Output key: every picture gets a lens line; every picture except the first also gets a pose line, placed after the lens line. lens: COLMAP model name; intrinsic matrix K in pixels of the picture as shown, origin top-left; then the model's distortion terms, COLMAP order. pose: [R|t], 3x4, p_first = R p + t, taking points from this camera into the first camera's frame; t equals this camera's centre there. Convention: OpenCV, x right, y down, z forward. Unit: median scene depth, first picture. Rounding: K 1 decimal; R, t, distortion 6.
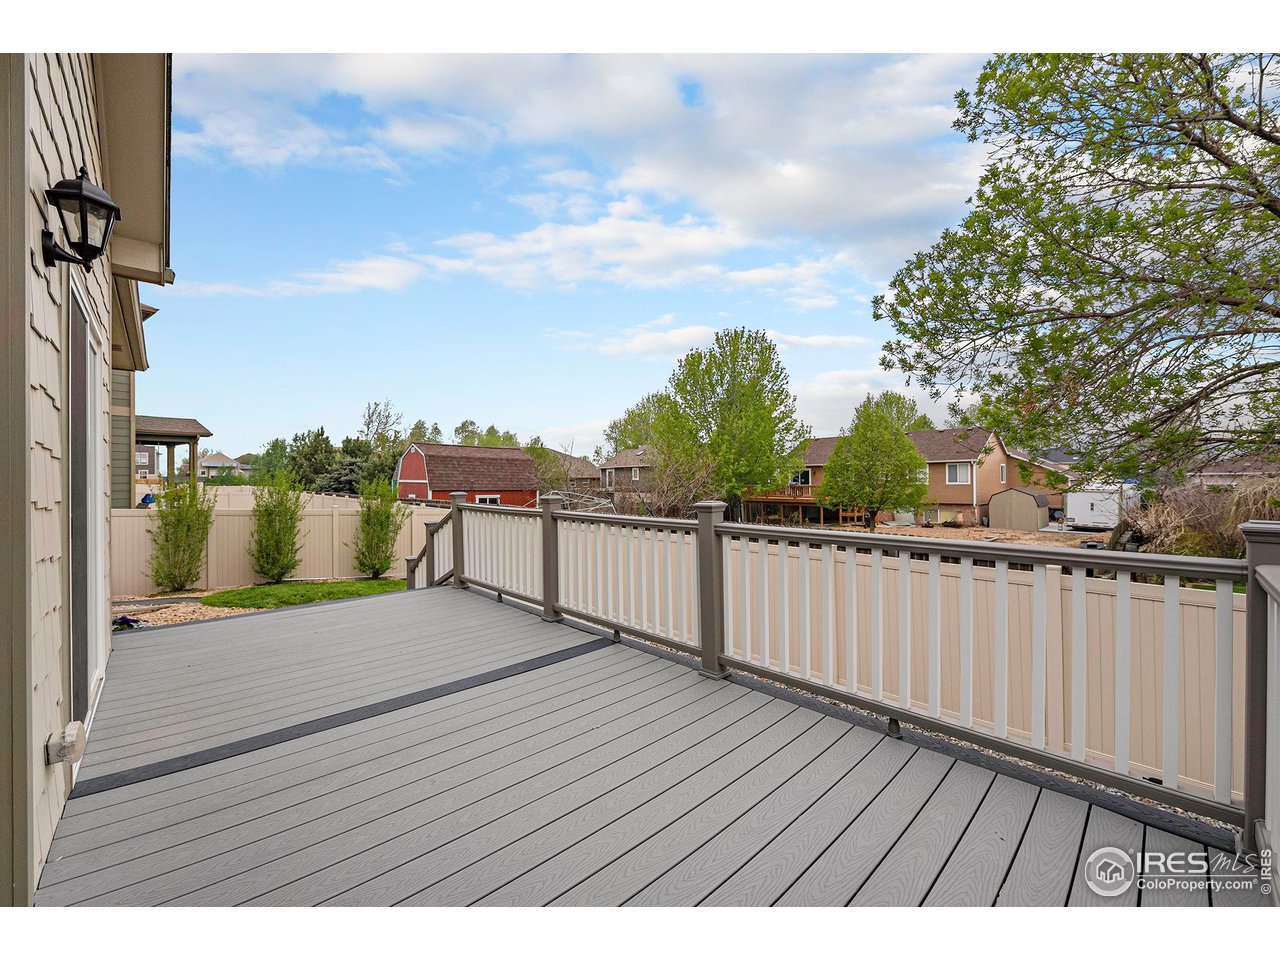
lens RADIAL K [[501.0, 0, 640.0], [0, 501.0, 480.0], [0, 0, 1]] dist [0.008124, -0.000266]
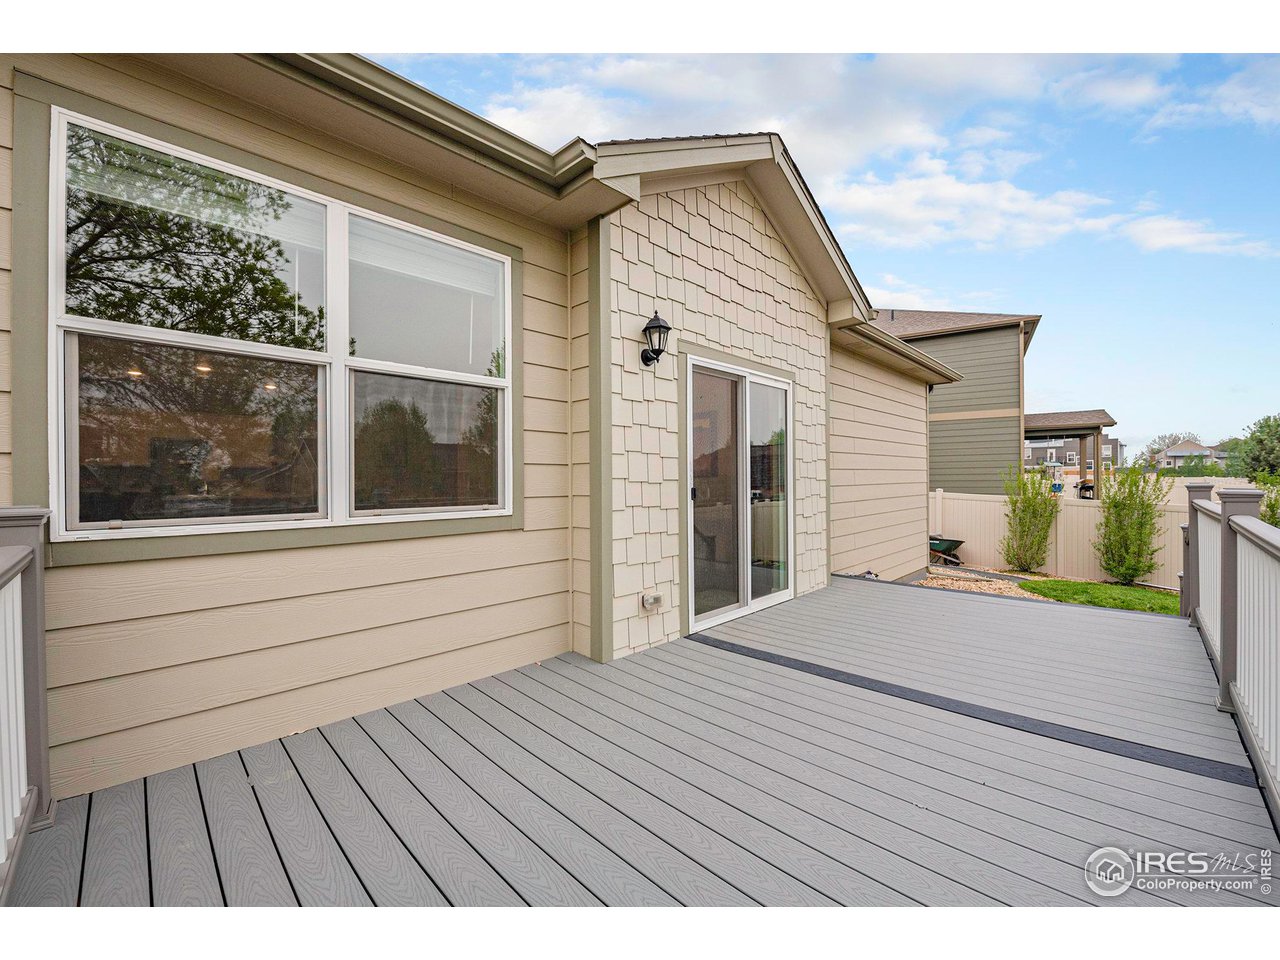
lens RADIAL K [[524.4, 0, 667.0], [0, 524.4, 481.9], [0, 0, 1]] dist [-0.024599, -0.000056]
pose [[0.065731, 0.008267, -0.997803, 0.124109], [0.012248, 0.999884, 0.009091, 0.004201], [0.997762, -0.012819, 0.065622, 0.119946]]
